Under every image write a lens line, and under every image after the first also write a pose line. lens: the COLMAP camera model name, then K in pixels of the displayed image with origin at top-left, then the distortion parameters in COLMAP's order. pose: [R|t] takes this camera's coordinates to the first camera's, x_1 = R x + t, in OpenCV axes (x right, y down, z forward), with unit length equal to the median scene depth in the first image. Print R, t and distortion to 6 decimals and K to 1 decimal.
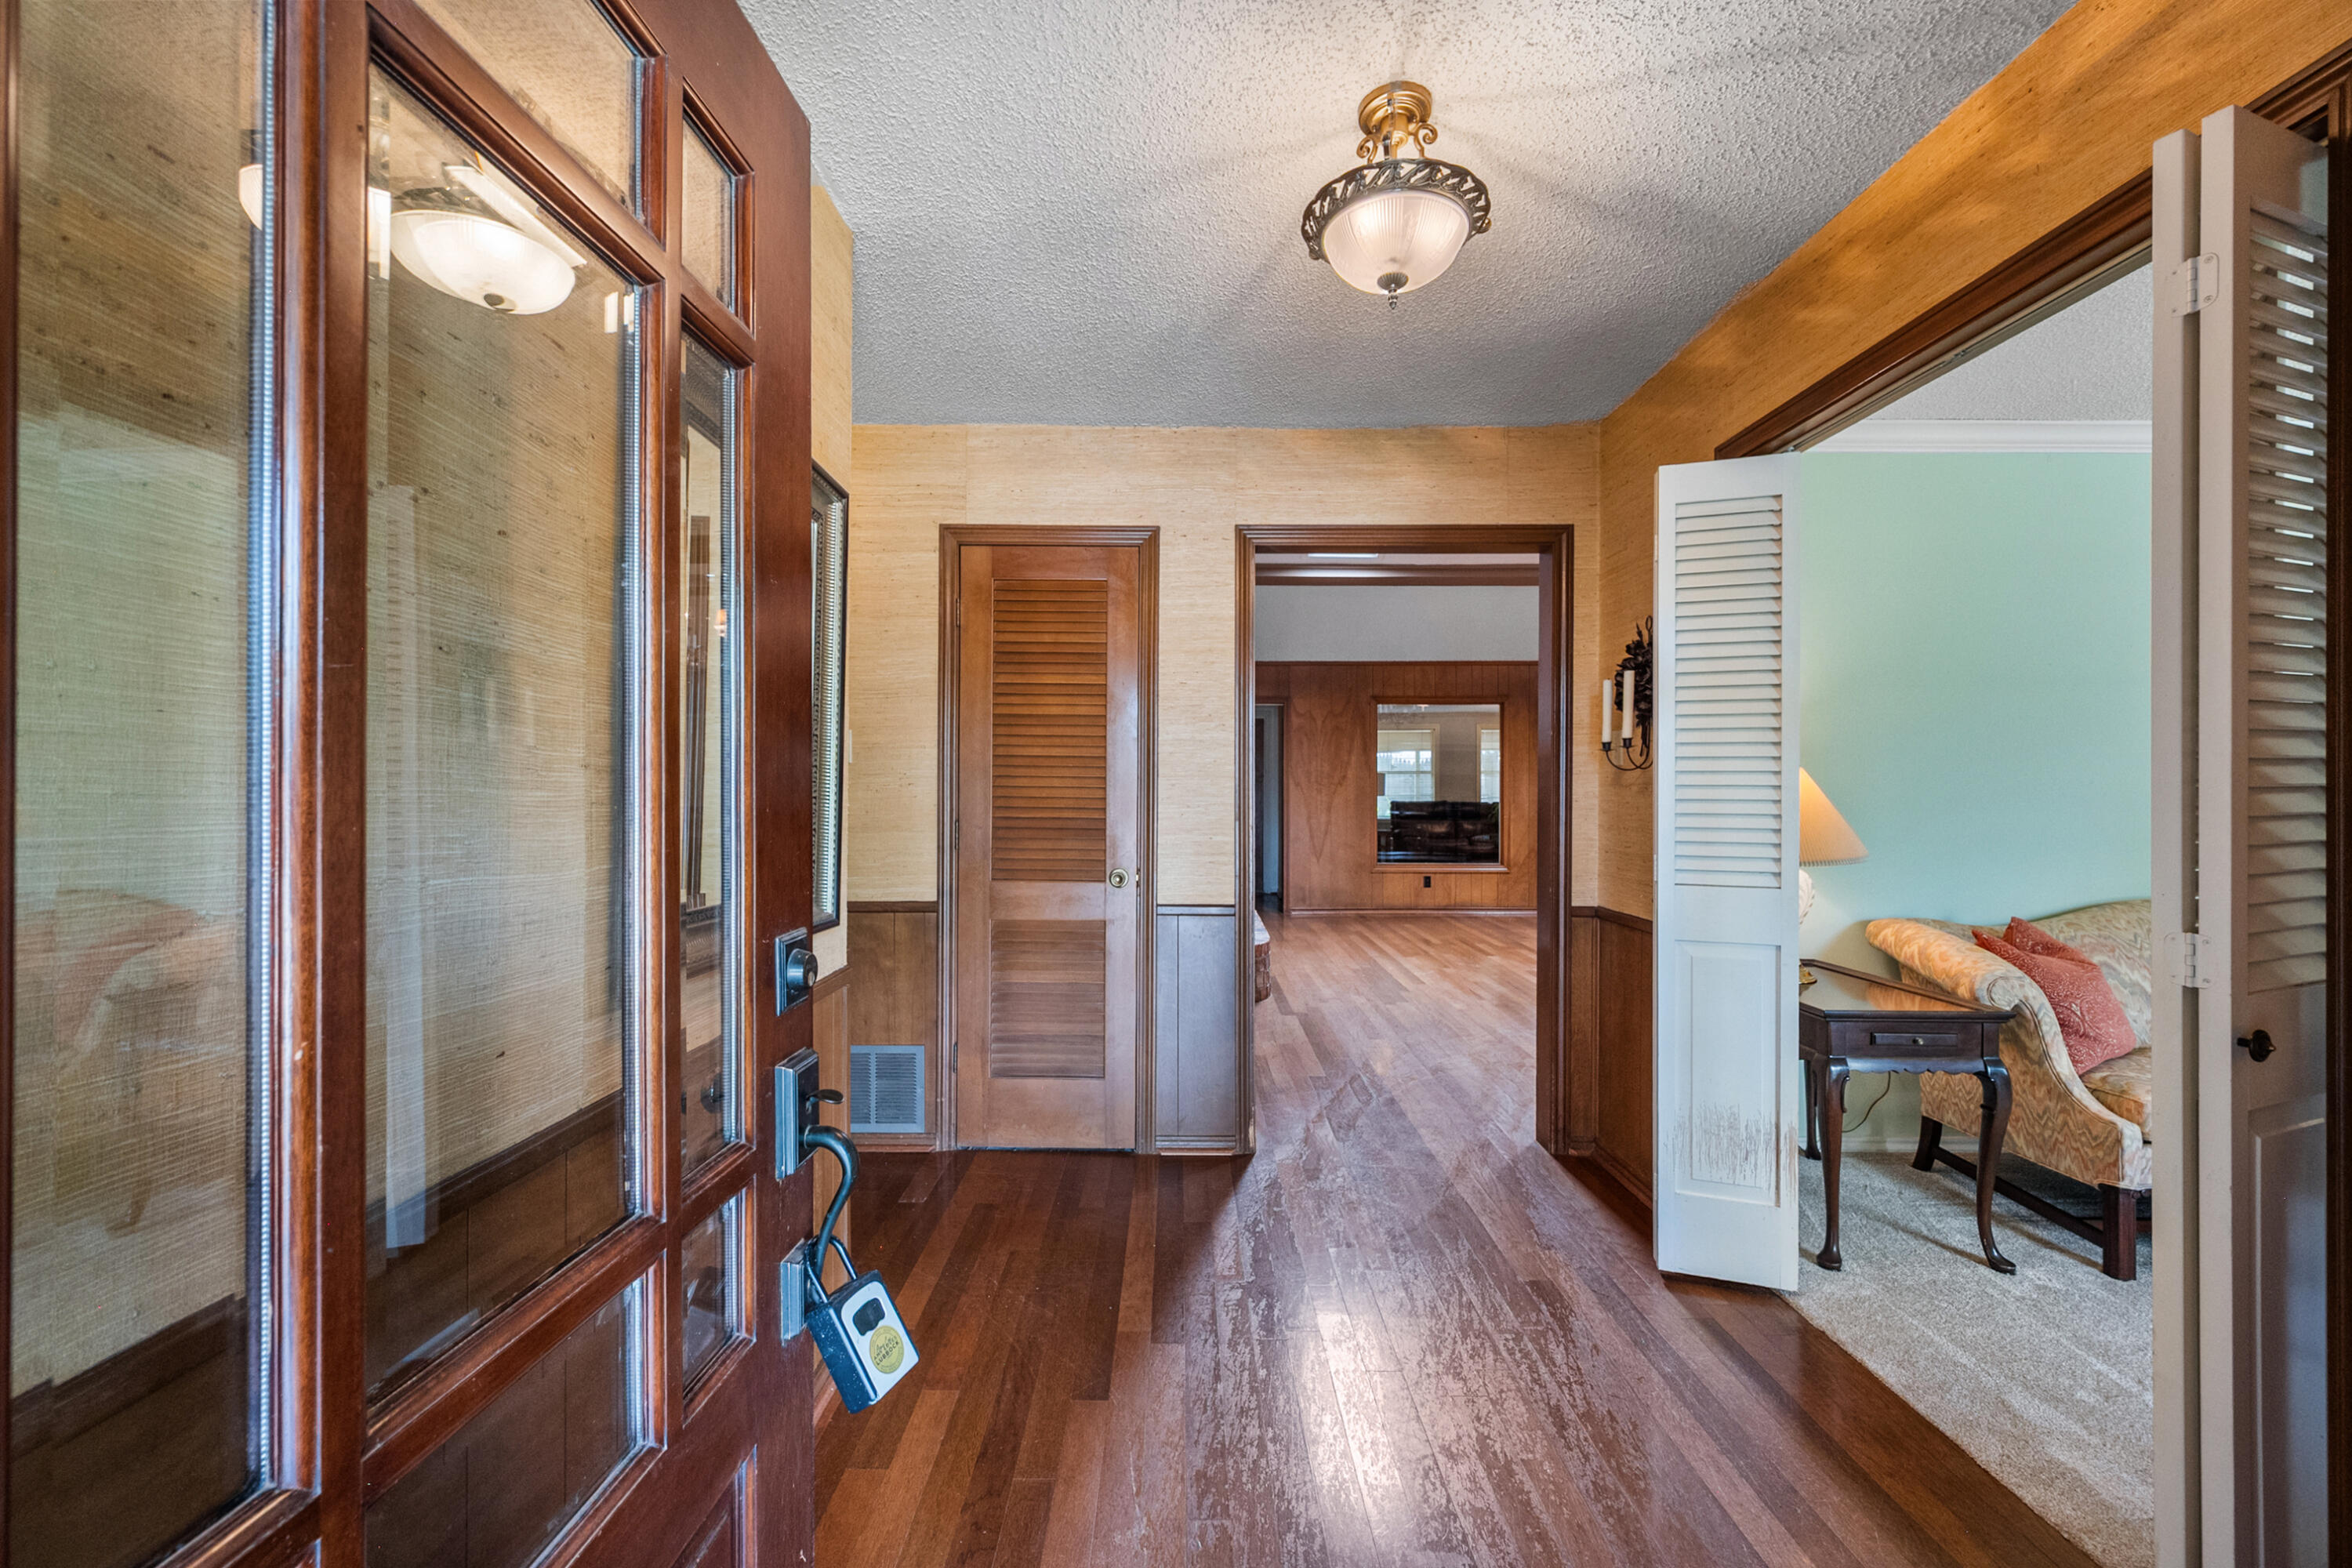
lens RADIAL K [[935.8, 0, 1167.9], [0, 935.8, 785.5], [0, 0, 1]] dist [0.001089, -0.000205]
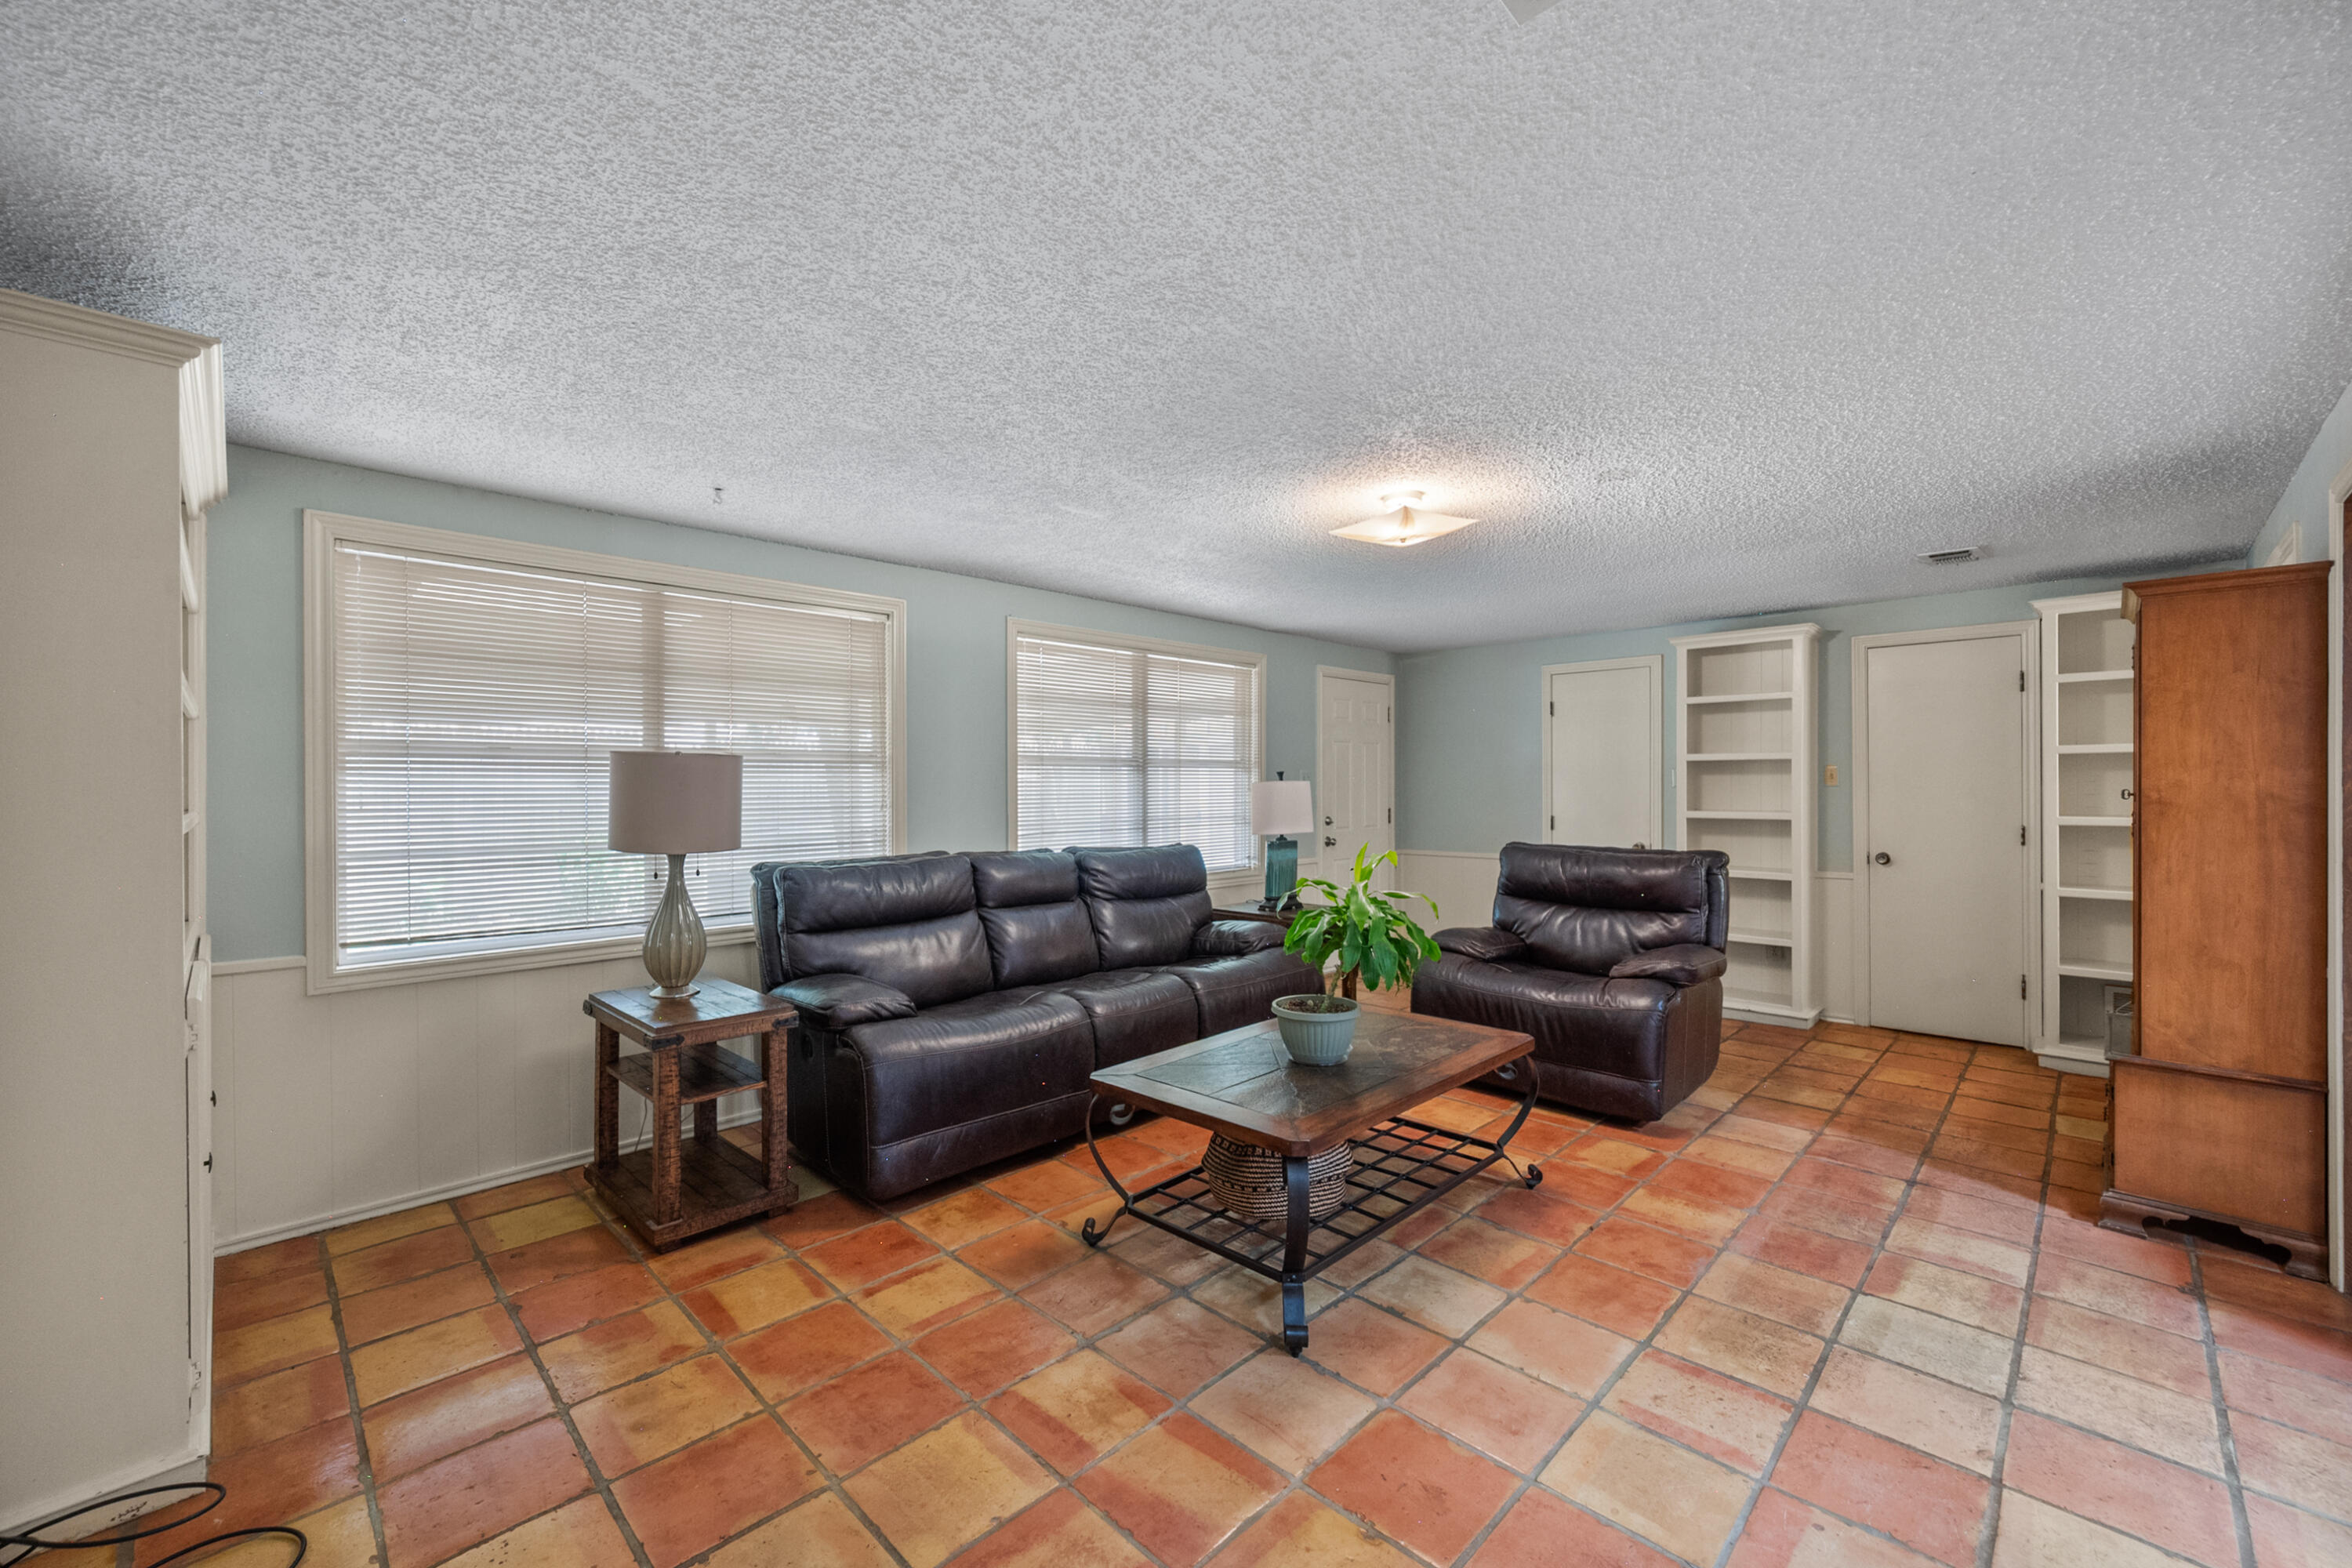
lens RADIAL K [[935.8, 0, 1178.7], [0, 935.8, 792.3], [0, 0, 1]] dist [0.001089, -0.000205]
pose [[0.705433, -0.003641, 0.708768, 0.189315], [-0.002398, 0.999969, 0.007524, -0.007915], [-0.708773, -0.007008, 0.705402, 1.000901]]
